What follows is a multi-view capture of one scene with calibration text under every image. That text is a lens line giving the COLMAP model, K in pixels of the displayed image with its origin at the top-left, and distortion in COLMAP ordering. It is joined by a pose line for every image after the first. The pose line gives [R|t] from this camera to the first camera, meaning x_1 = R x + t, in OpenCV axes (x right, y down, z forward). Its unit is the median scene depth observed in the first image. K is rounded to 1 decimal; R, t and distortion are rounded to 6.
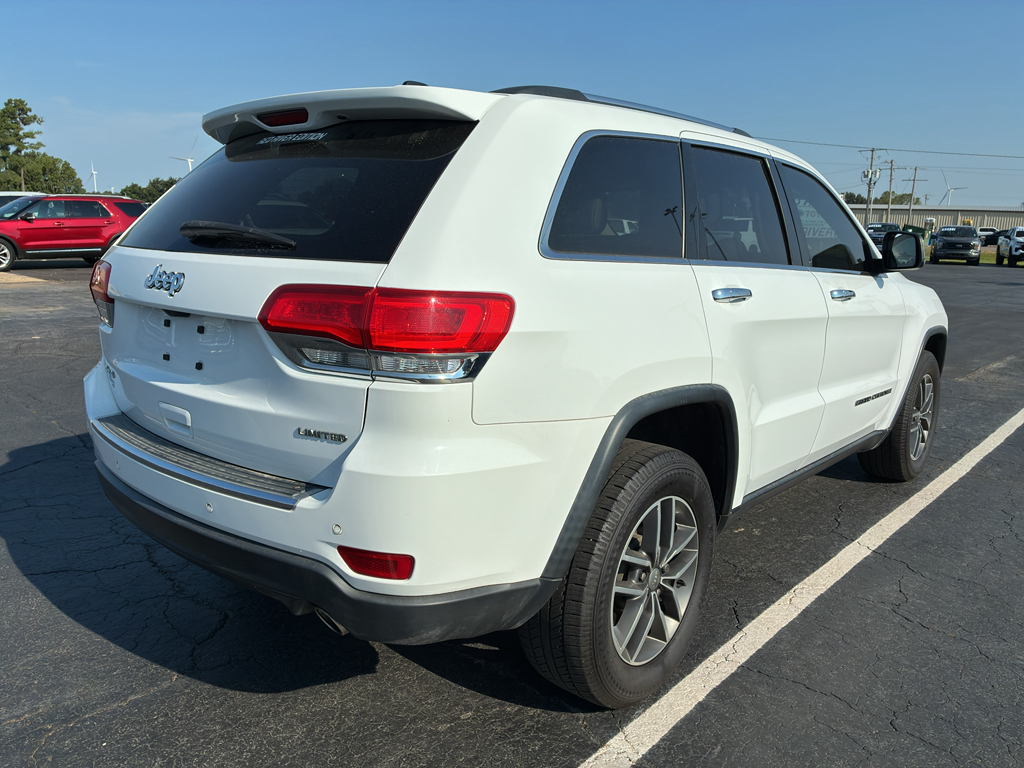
lens RADIAL K [[792.7, 0, 512.0], [0, 792.7, 384.0], [0, 0, 1]] dist [0.074576, -0.111245]
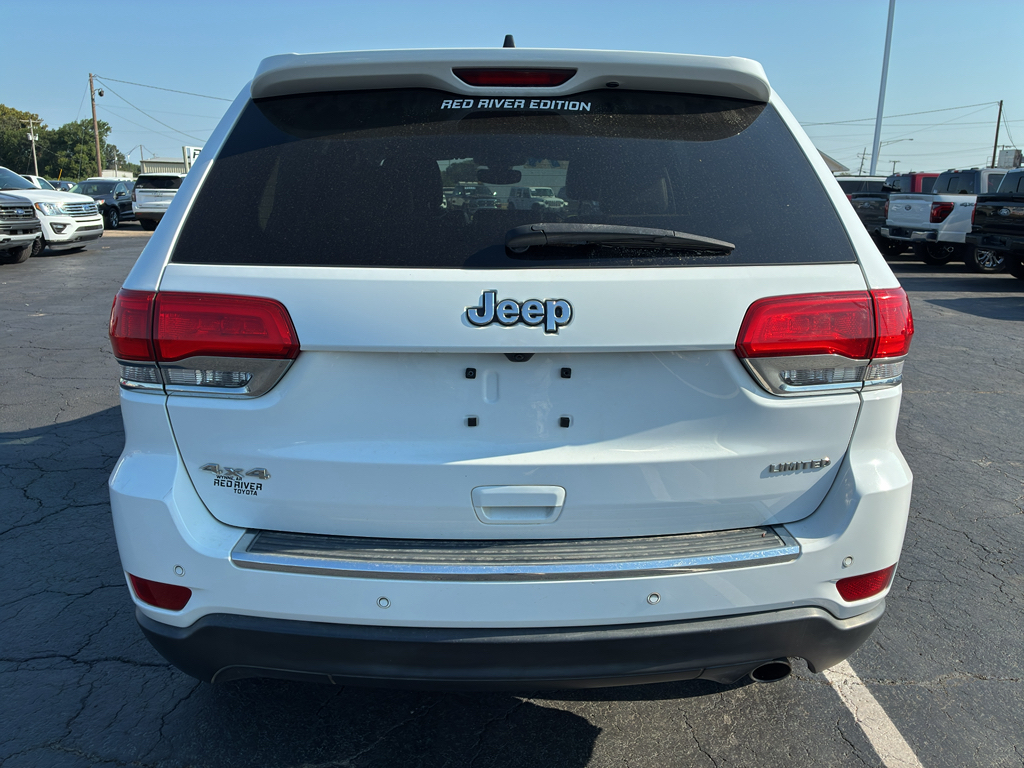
lens RADIAL K [[790.4, 0, 512.0], [0, 790.4, 384.0], [0, 0, 1]] dist [0.008500, 0.001939]
pose [[0.730753, -0.177175, 0.659249, -0.939794], [0.142964, 0.984036, 0.105992, -0.147460], [-0.667504, 0.016795, 0.744417, 0.521275]]
